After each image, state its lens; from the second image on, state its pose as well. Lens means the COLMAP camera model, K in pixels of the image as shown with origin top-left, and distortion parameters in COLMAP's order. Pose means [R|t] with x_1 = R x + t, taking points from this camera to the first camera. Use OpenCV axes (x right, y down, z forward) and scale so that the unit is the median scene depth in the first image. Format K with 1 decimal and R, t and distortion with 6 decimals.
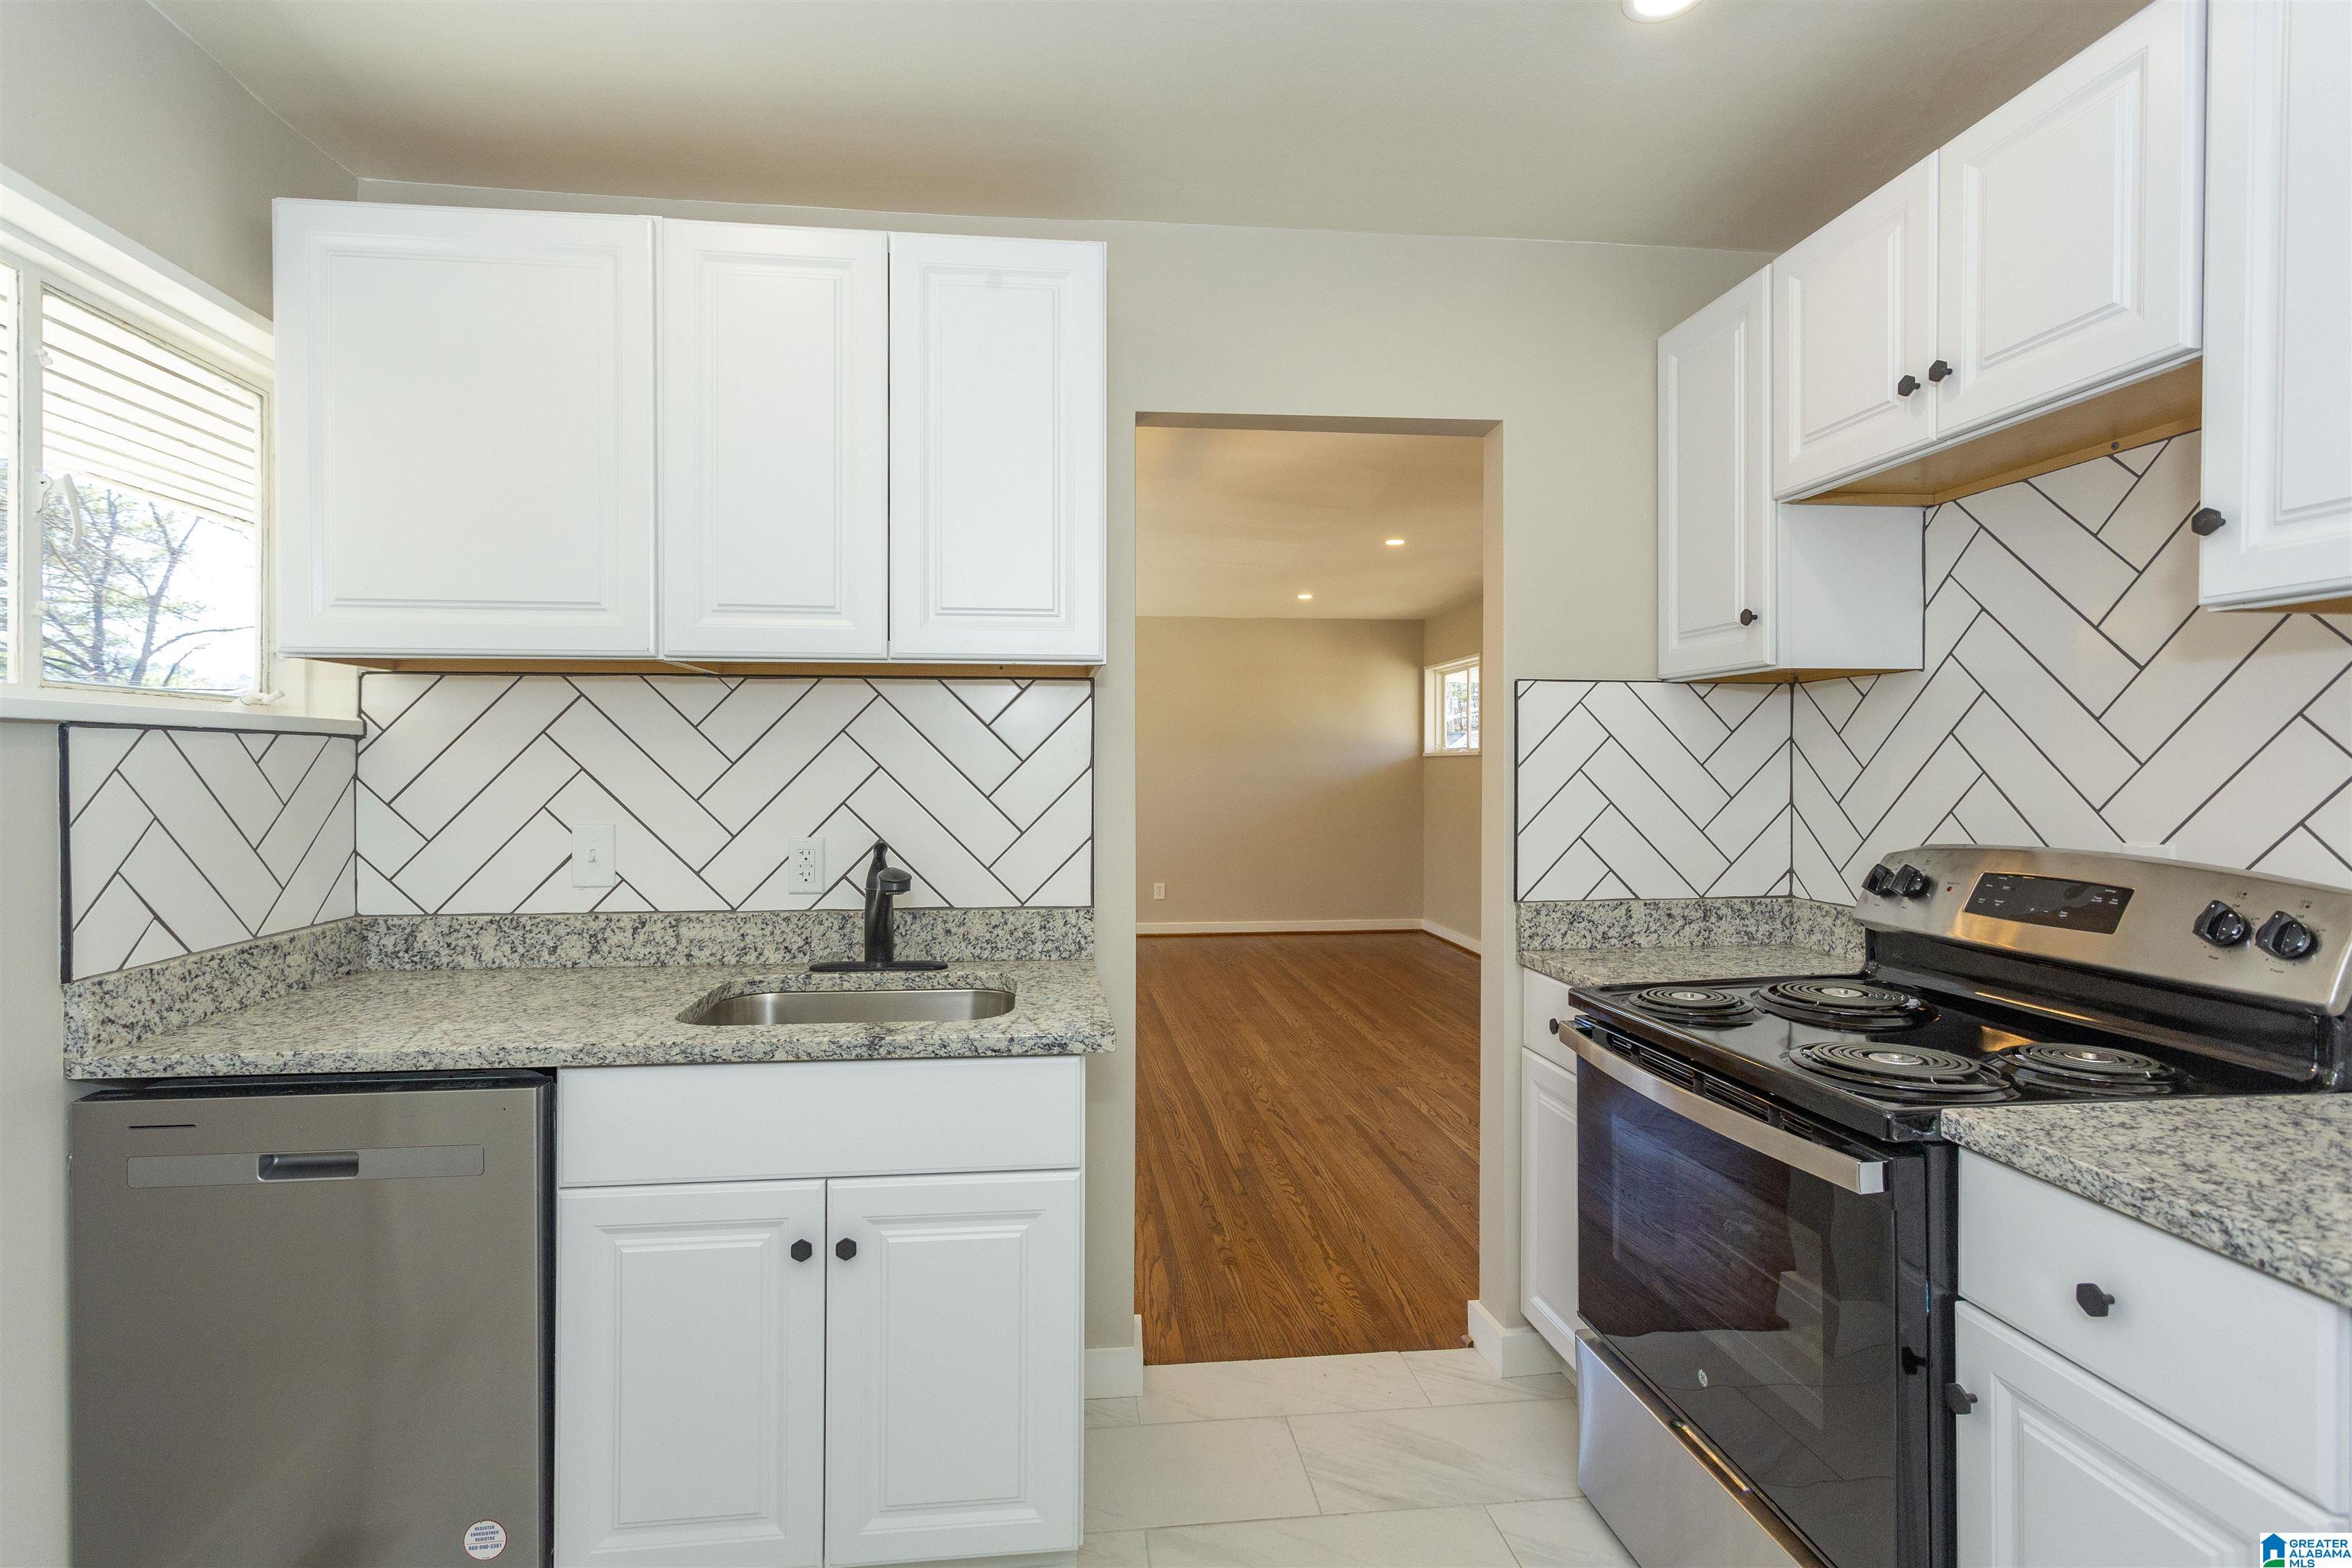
lens RADIAL K [[1127.7, 0, 1169.0], [0, 1127.7, 769.3], [0, 0, 1]] dist [-0.002017, 0.004504]
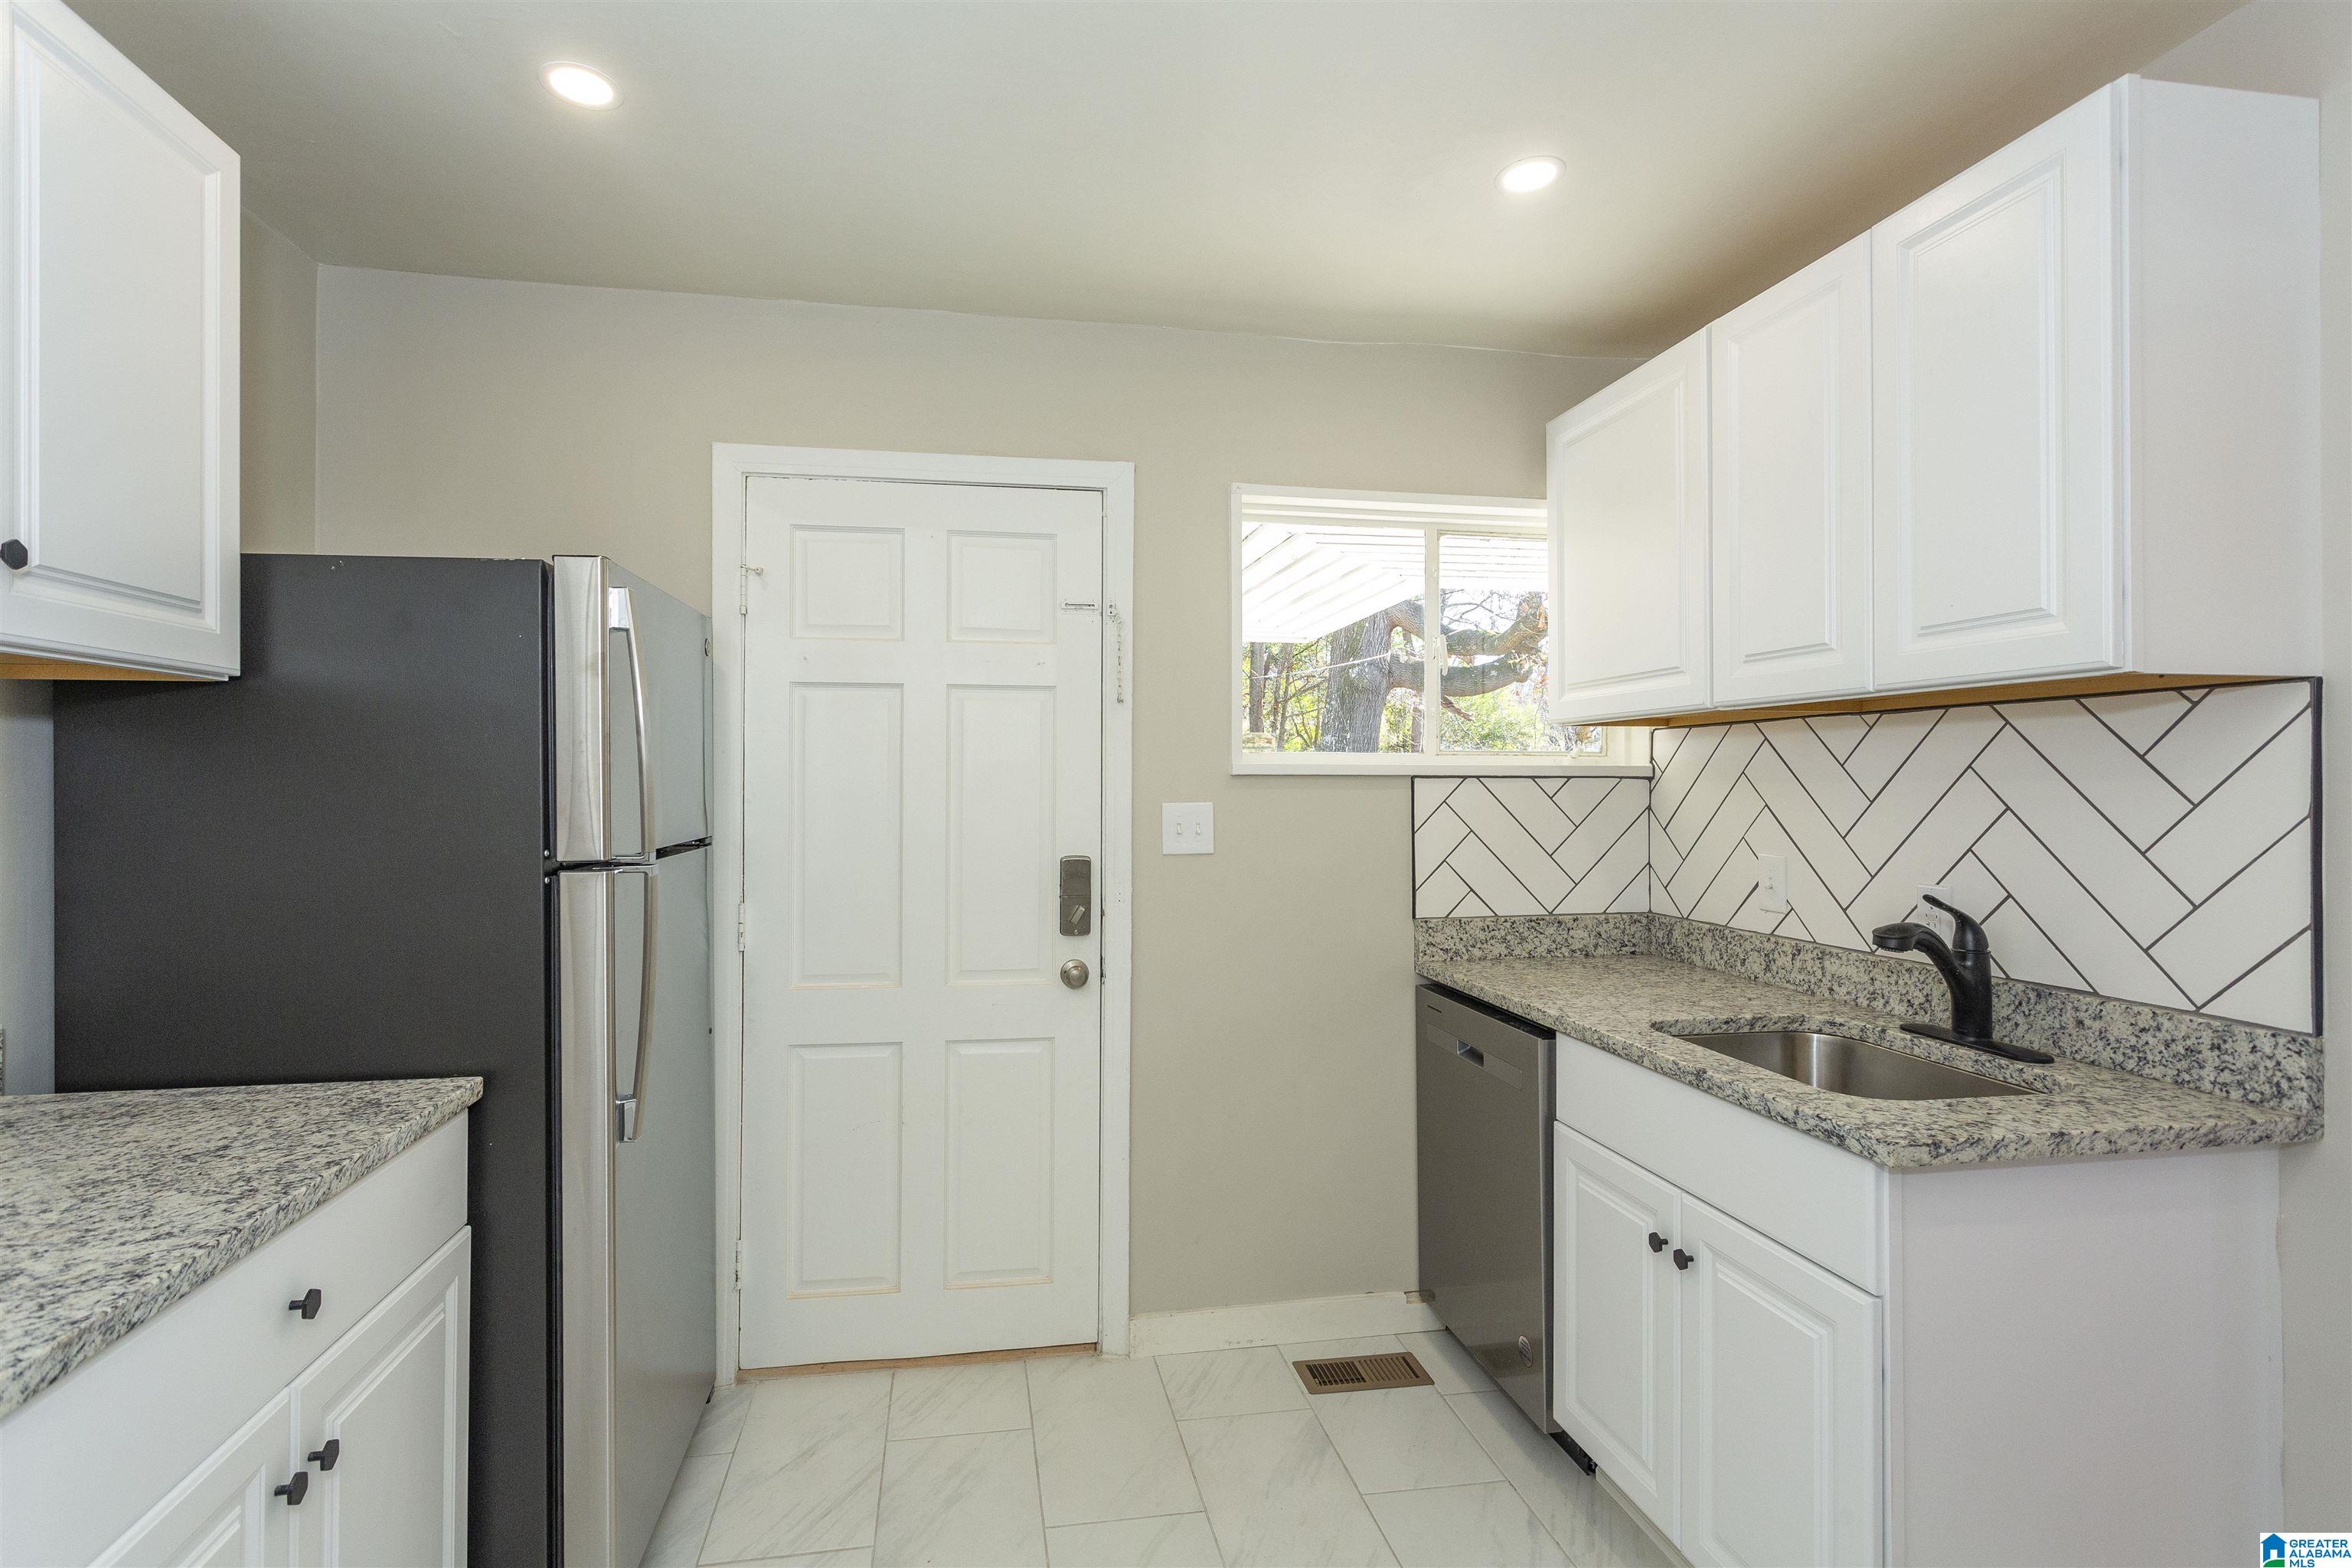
lens RADIAL K [[1127.7, 0, 1138.1], [0, 1127.7, 770.2], [0, 0, 1]] dist [-0.002017, 0.004504]
pose [[0.047804, -0.013084, -0.998771, 0.582924], [-0.006281, 0.999891, -0.013399, -0.016596], [0.998837, 0.006914, 0.047716, 0.328510]]
